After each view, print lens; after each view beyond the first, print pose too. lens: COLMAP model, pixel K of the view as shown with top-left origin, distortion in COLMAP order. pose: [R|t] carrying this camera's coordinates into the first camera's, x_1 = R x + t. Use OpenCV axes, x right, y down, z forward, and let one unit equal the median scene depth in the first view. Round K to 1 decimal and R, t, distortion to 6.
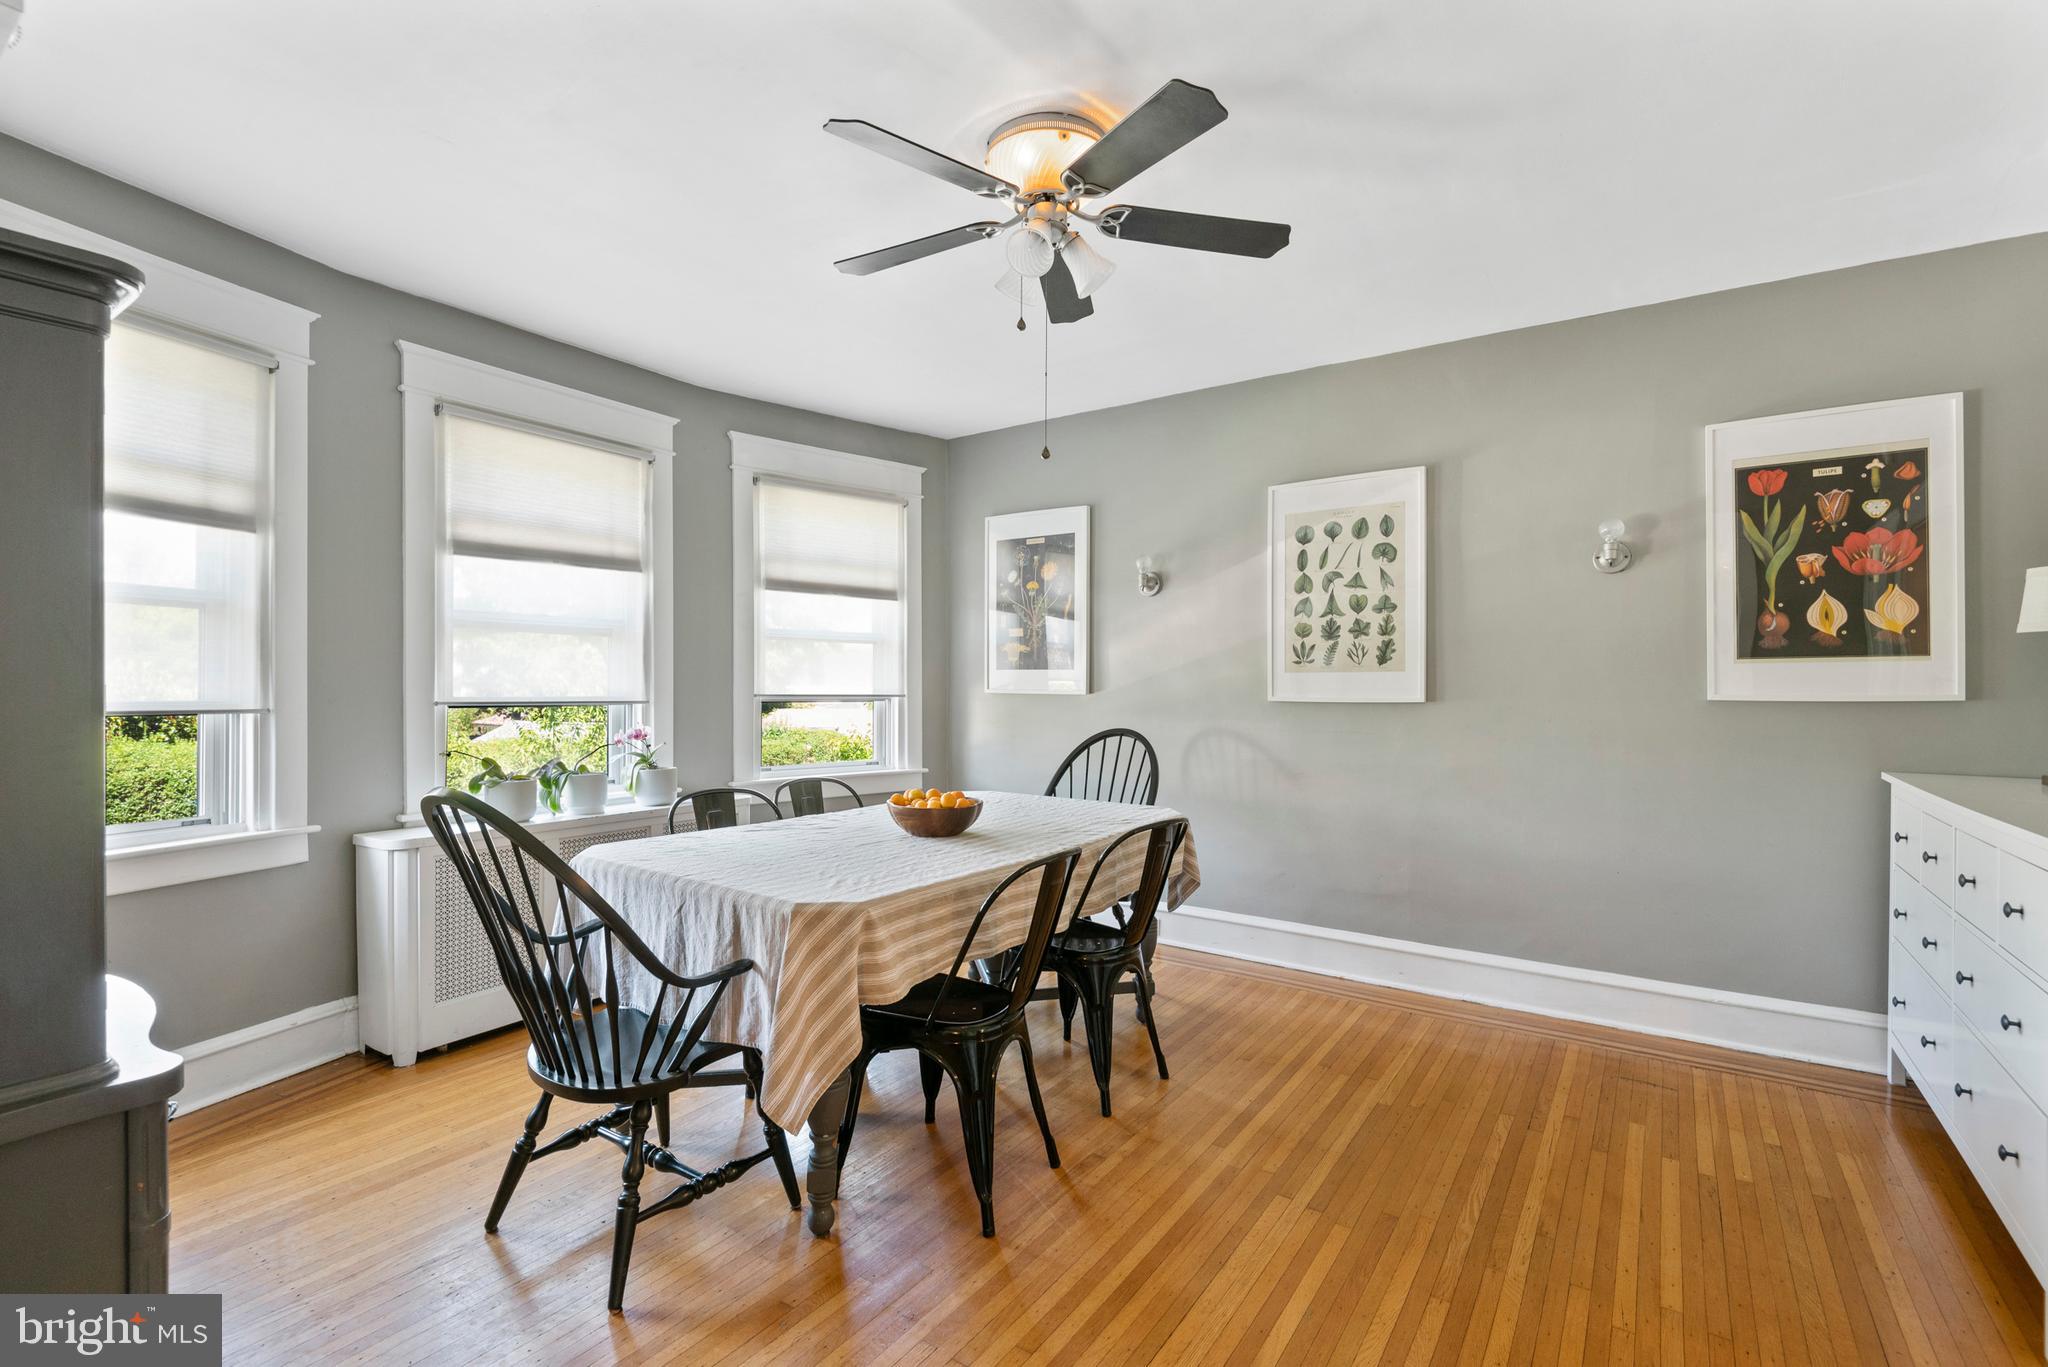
lens RADIAL K [[924.9, 0, 1025.6], [0, 924.9, 676.3], [0, 0, 1]] dist [0.022047, -0.000117]
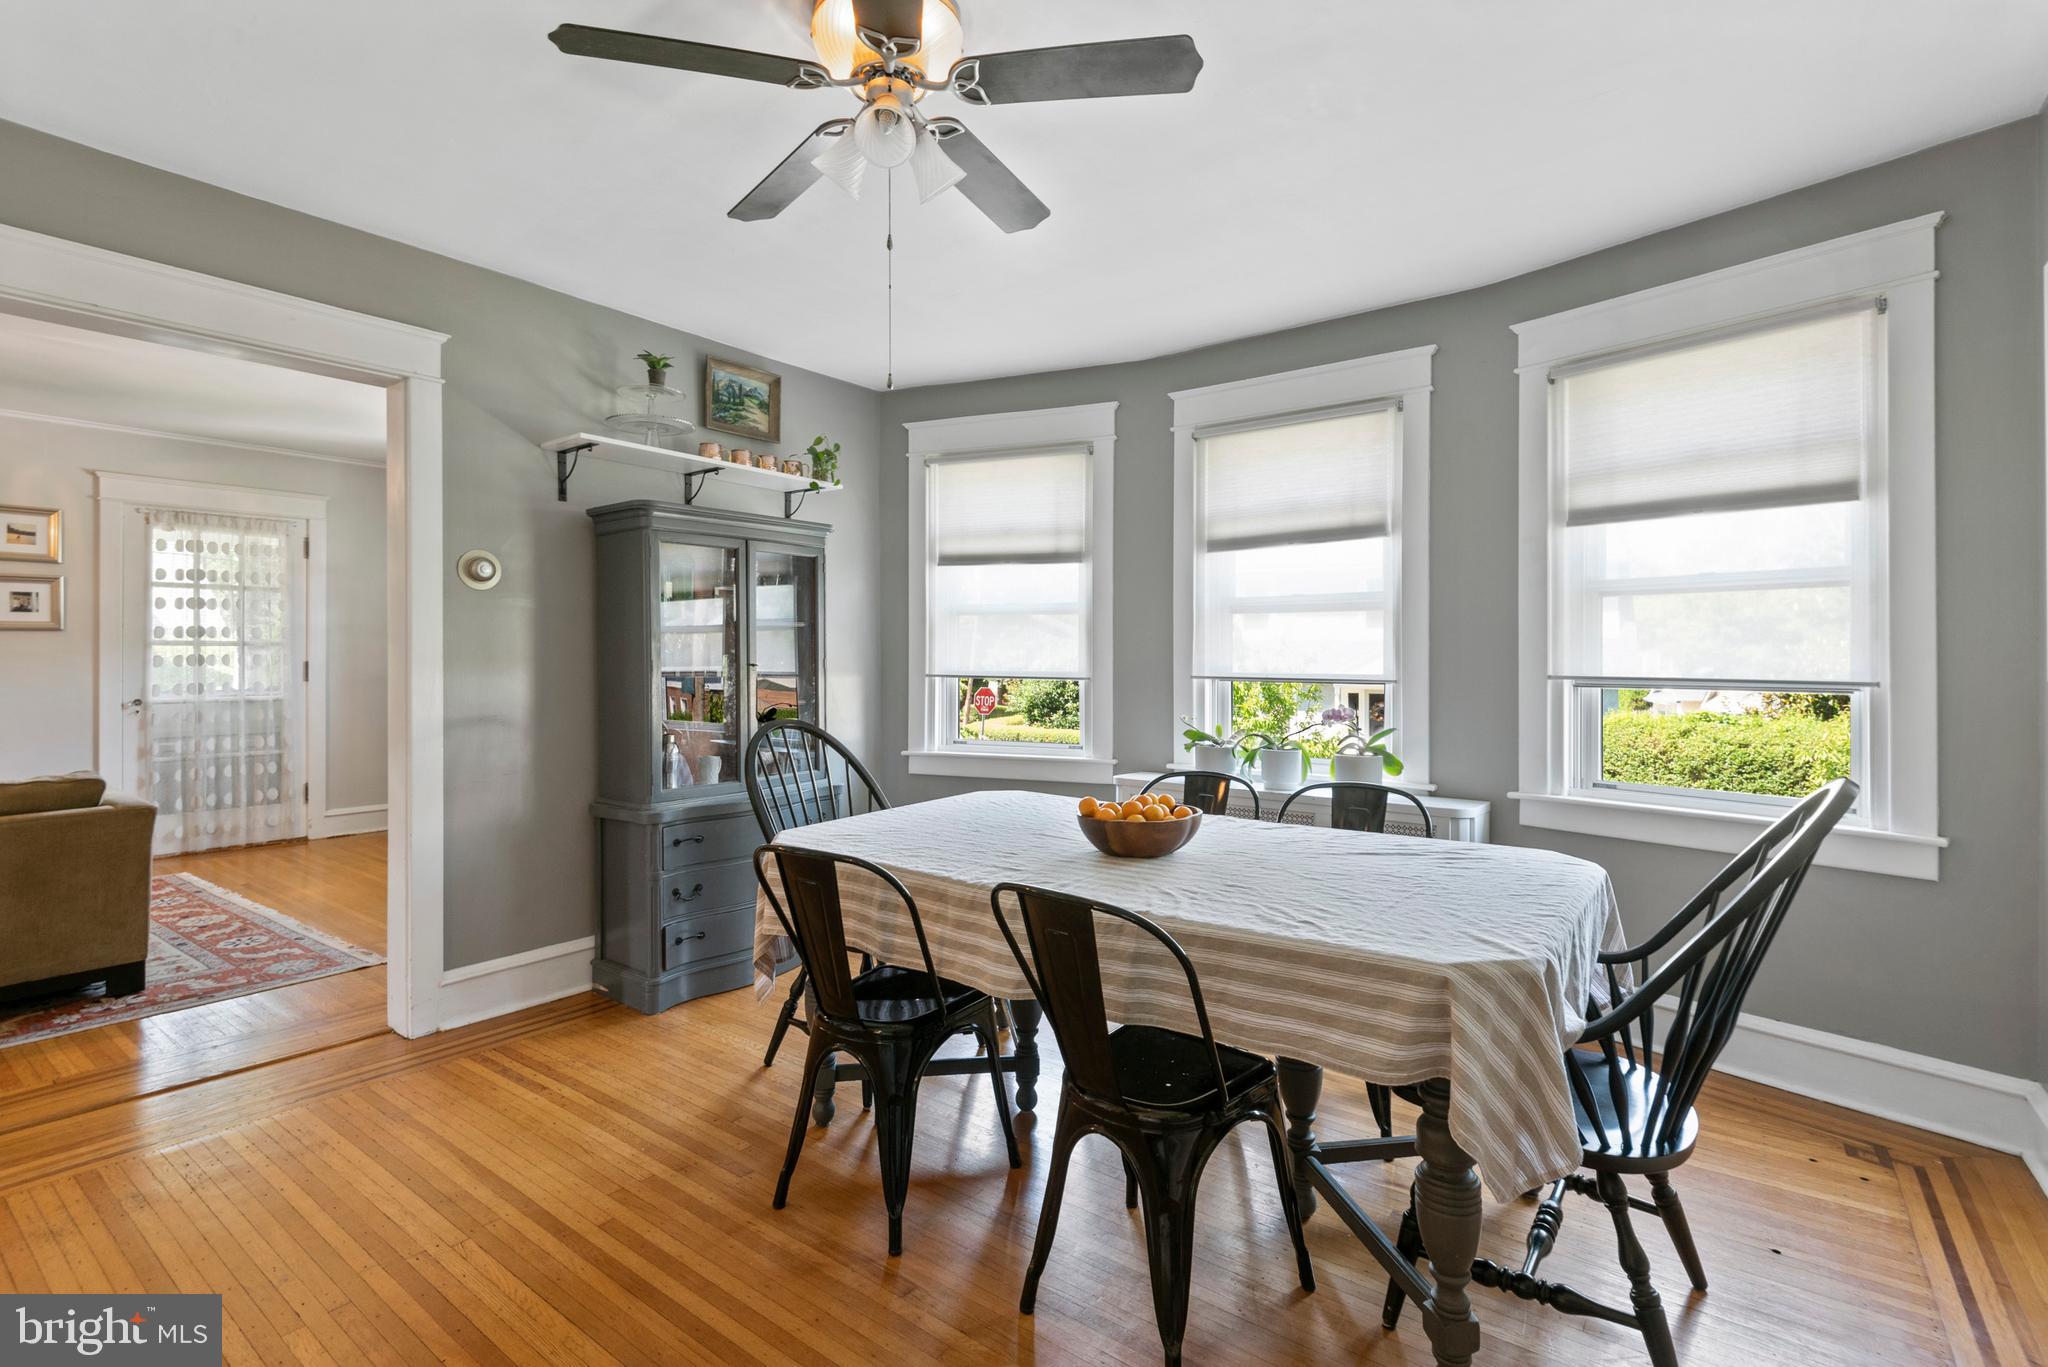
lens RADIAL K [[943.2, 0, 1022.7], [0, 943.2, 657.7], [0, 0, 1]] dist [0.004636, -0.000059]
pose [[-0.040922, -0.006456, -0.999141, 0.560342], [0.006941, 0.999953, -0.006746, 0.010272], [0.999138, -0.007211, -0.040876, 0.755175]]
